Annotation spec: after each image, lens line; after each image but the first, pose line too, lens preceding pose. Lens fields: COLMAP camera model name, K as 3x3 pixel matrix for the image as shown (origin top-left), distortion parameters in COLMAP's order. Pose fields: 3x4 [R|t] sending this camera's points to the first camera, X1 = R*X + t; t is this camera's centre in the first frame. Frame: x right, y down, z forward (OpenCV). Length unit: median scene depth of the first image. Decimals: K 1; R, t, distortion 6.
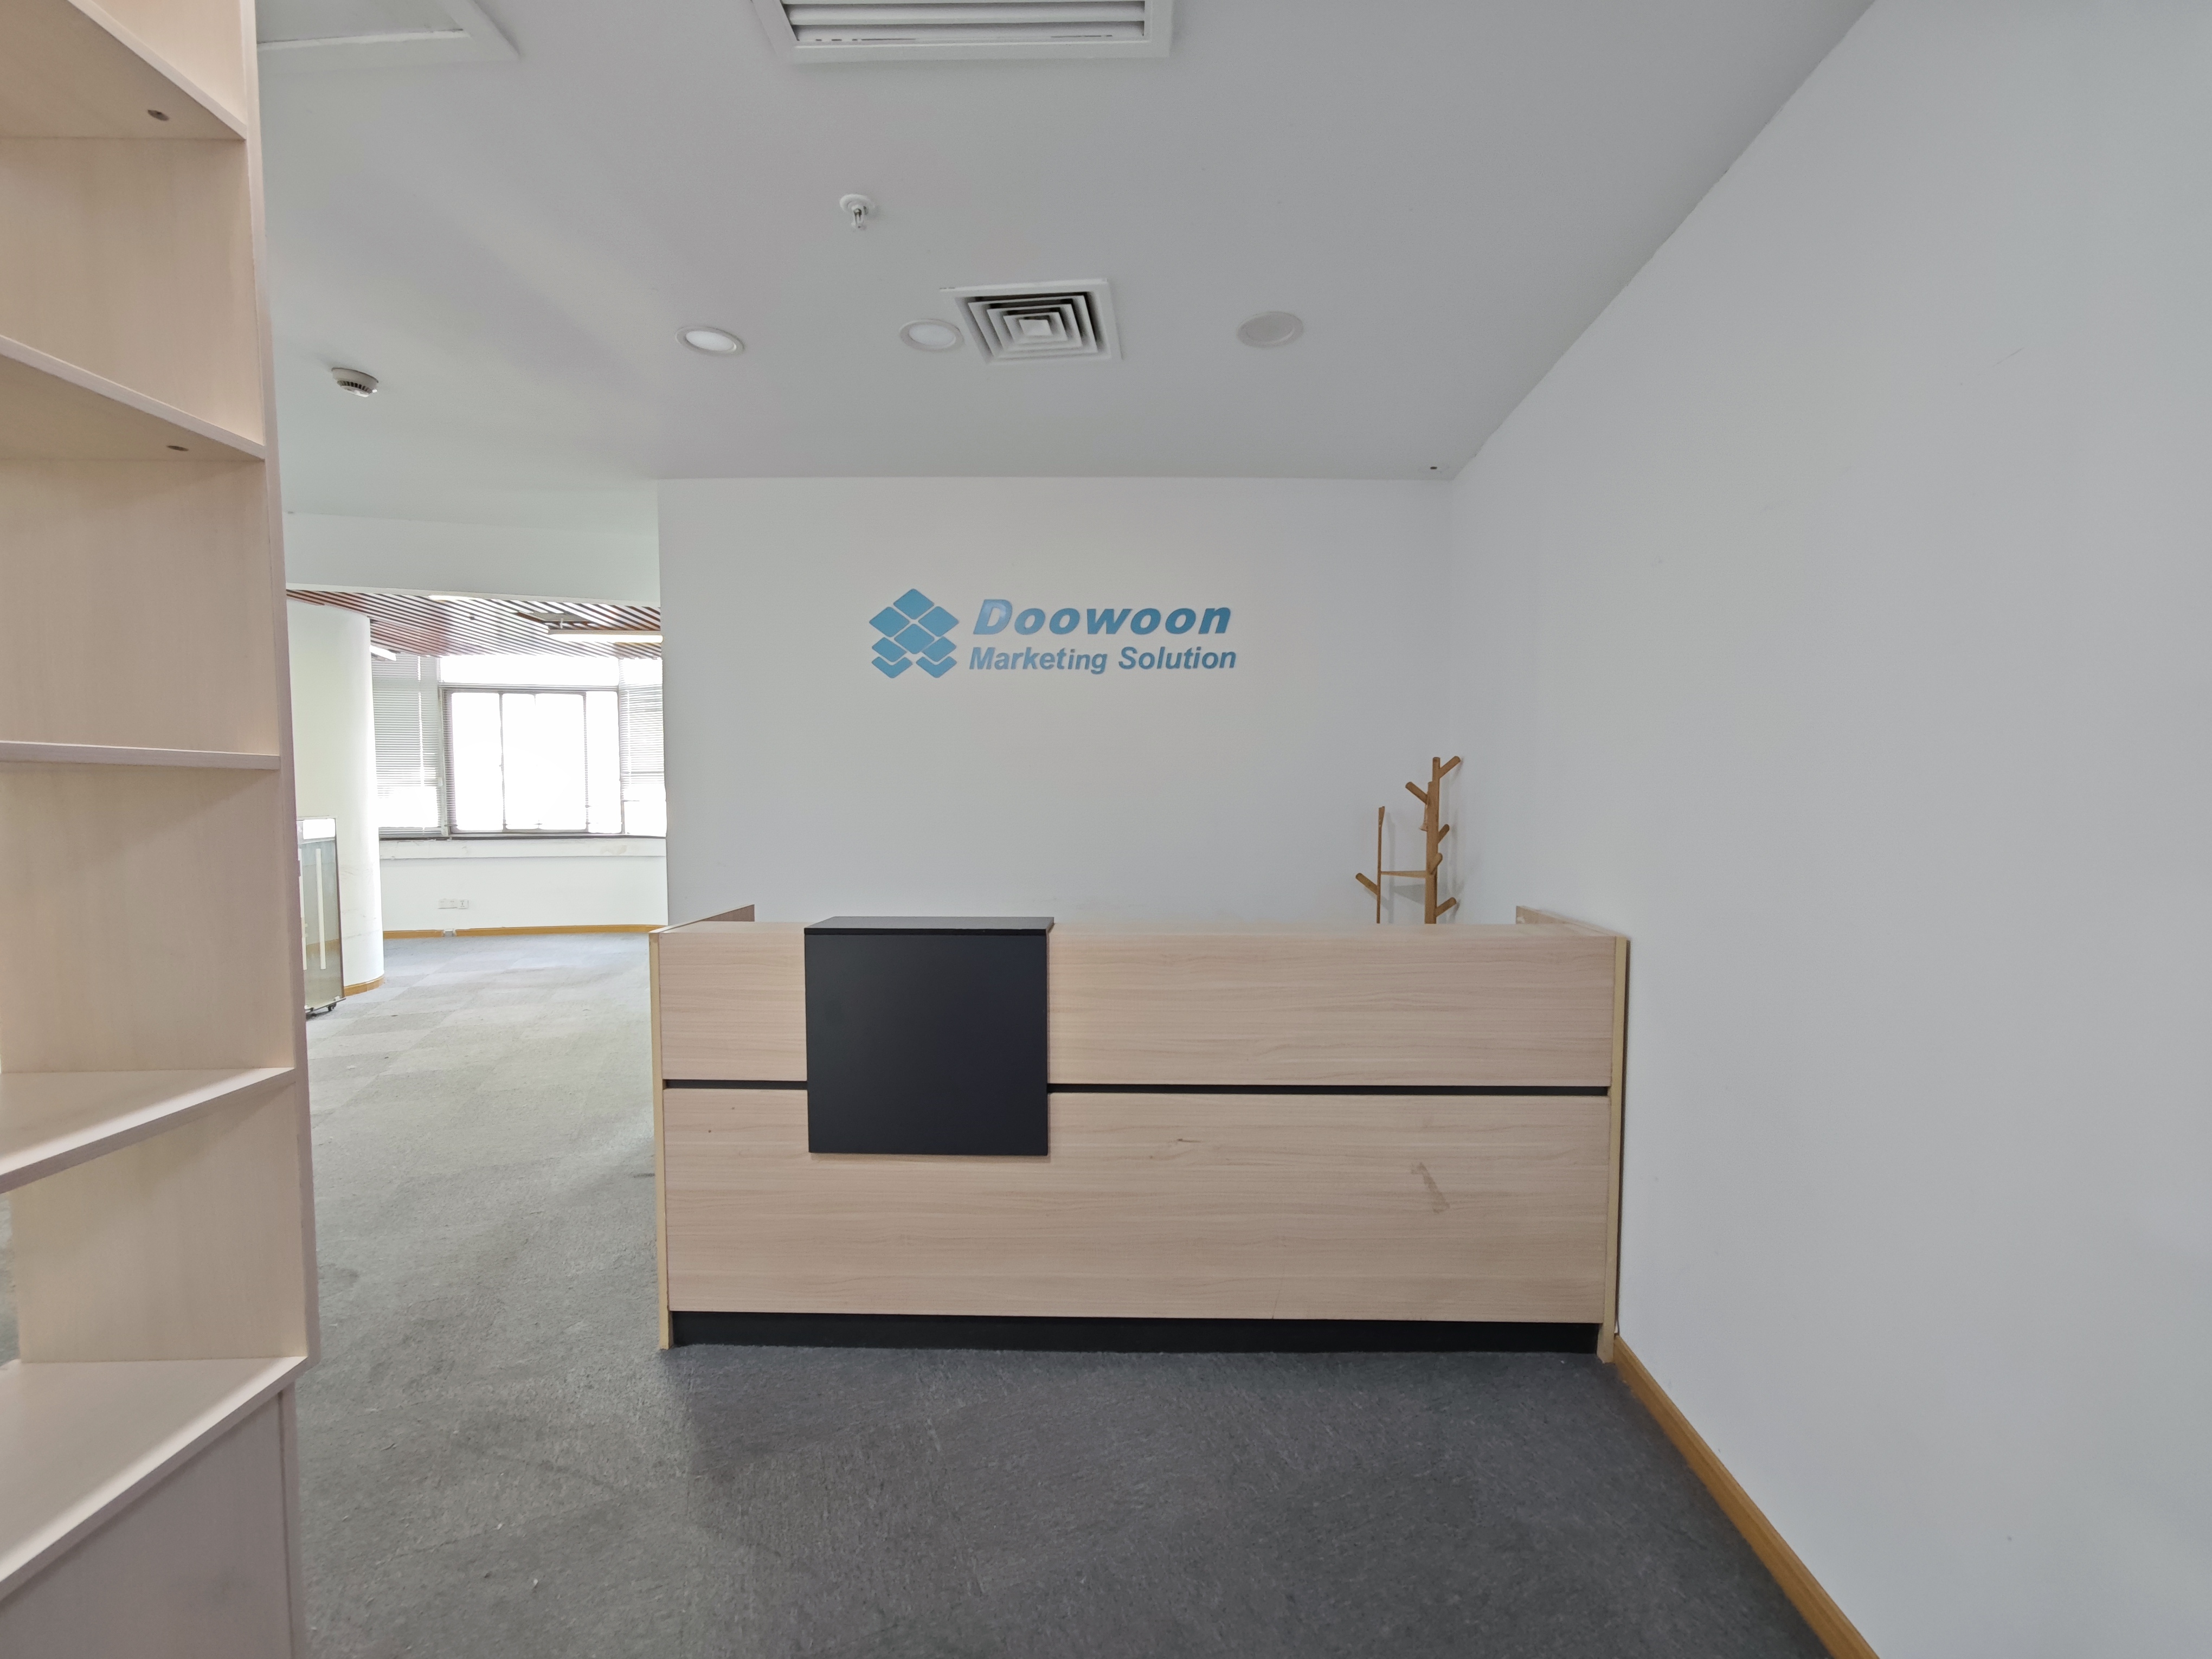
lens RADIAL K [[913.9, 0, 1101.1], [0, 913.9, 843.8], [0, 0, 1]] dist [0.009993, -0.000088]
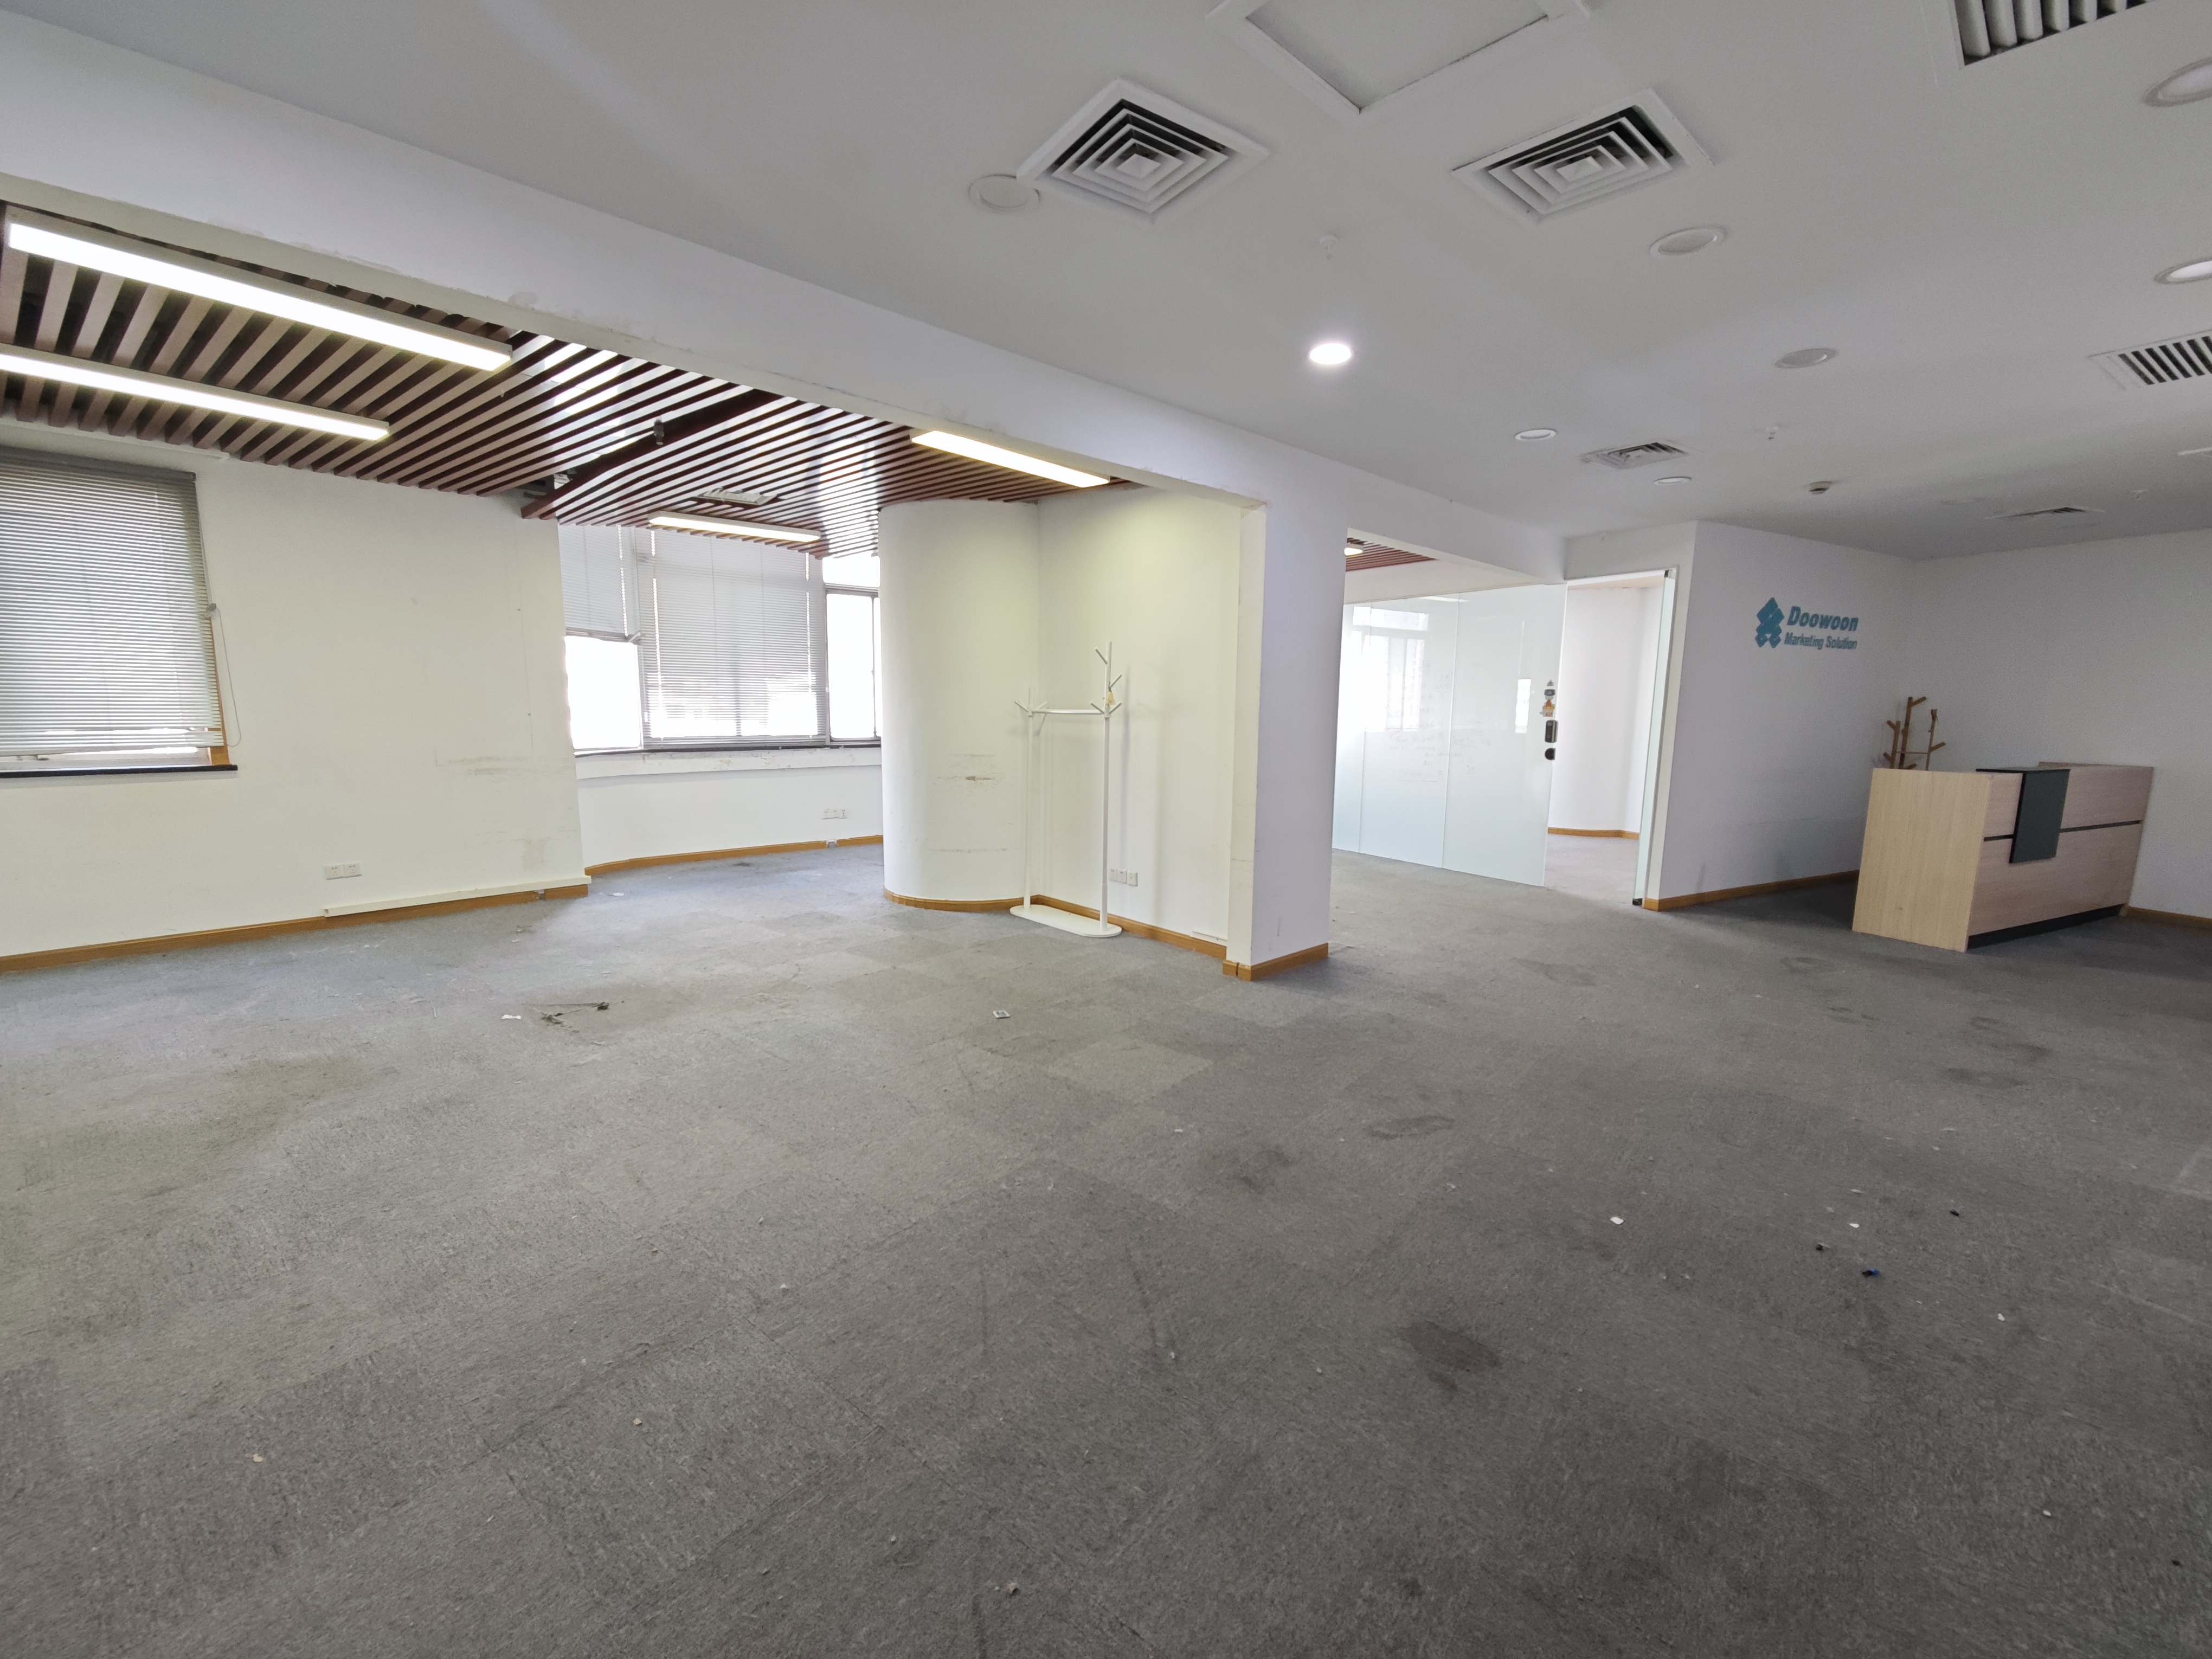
lens RADIAL K [[916.9, 0, 1108.7], [0, 916.9, 838.0], [0, 0, 1]] dist [-0.005577, 0.004653]
pose [[0.879801, -0.057054, 0.471906, -0.949976], [0.012836, 0.995260, 0.096398, 0.000742], [-0.475170, -0.078754, 0.876363, 0.002270]]
